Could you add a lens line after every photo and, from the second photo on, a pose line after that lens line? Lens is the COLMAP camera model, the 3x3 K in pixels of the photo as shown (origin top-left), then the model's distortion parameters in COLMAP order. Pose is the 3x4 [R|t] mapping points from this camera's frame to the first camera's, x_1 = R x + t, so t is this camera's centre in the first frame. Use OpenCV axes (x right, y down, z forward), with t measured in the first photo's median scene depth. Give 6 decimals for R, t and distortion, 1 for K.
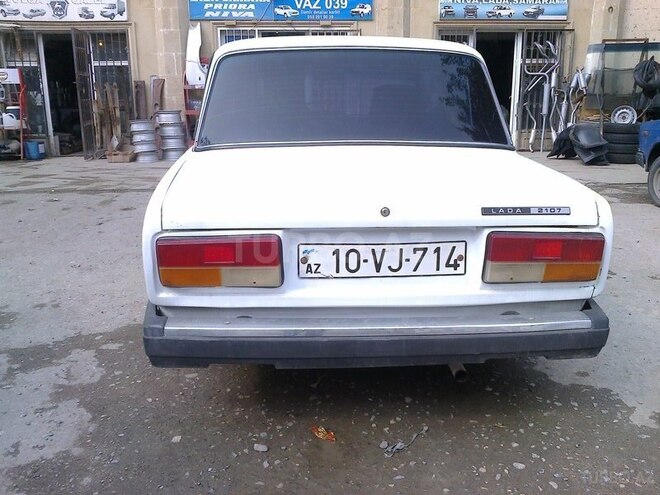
lens RADIAL K [[603.9, 0, 330.0], [0, 603.9, 247.5], [0, 0, 1]] dist [-0.016277, 0.069665]
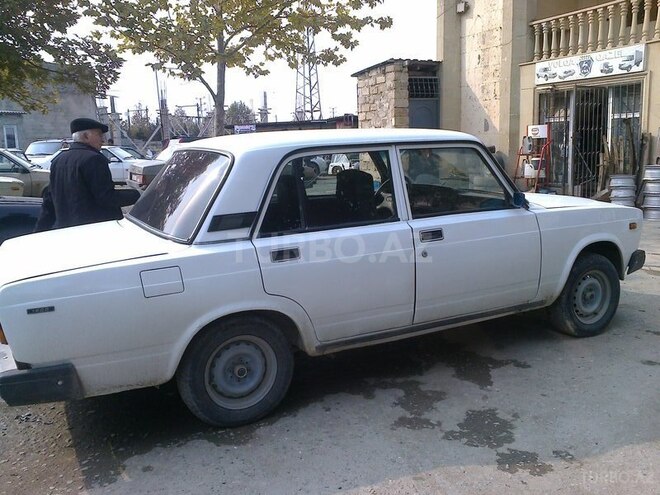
lens RADIAL K [[603.9, 0, 330.0], [0, 603.9, 247.5], [0, 0, 1]] dist [-0.016277, 0.069665]
pose [[0.428109, 0.155717, -0.890210, 0.340254], [-0.210882, 0.975063, 0.069144, -0.068599], [0.878778, 0.158128, 0.450272, 0.188280]]
